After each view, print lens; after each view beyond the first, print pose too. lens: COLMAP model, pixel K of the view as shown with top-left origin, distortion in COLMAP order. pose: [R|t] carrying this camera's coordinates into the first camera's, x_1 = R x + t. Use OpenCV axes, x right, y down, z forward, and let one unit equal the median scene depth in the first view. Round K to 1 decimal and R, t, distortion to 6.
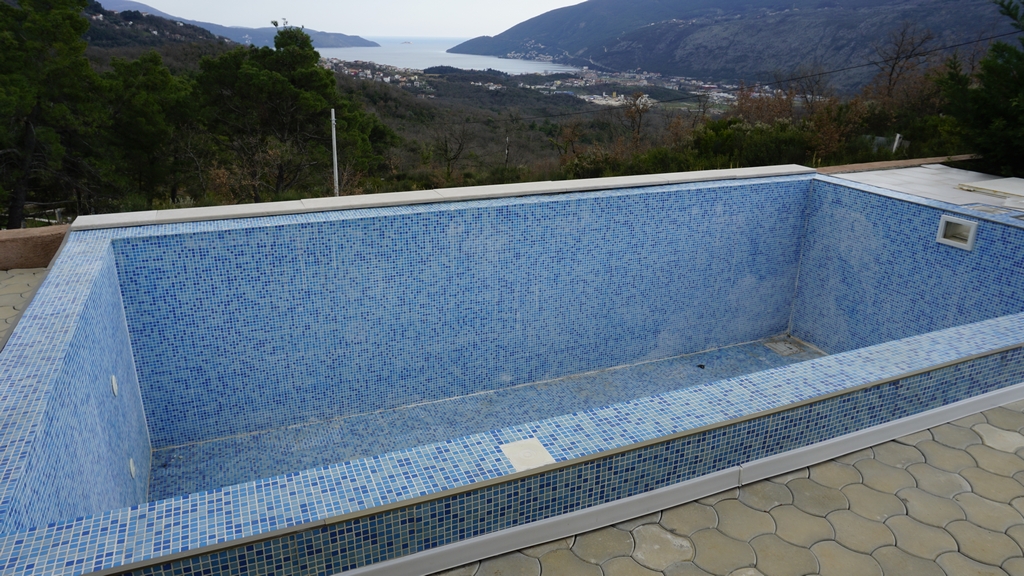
lens RADIAL K [[688.0, 0, 514.8], [0, 688.0, 285.5], [0, 0, 1]] dist [-0.043569, 0.030027]
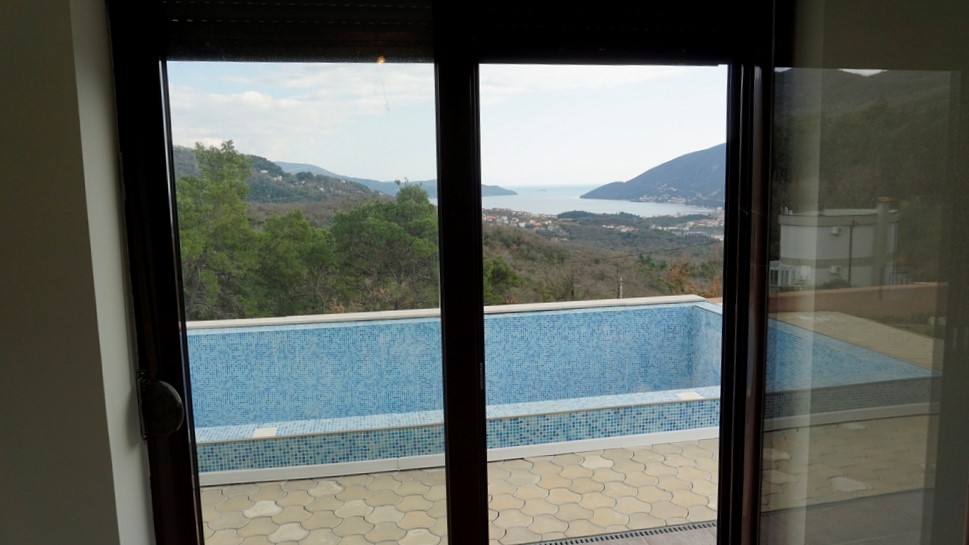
lens RADIAL K [[687.6, 0, 480.6], [0, 687.6, 275.0], [0, 0, 1]] dist [-0.041595, -0.000412]
pose [[0.971587, -0.008557, -0.236529, 0.375323], [-0.042684, 0.976626, -0.210664, 0.067932], [0.232803, 0.214774, 0.948512, -0.272950]]
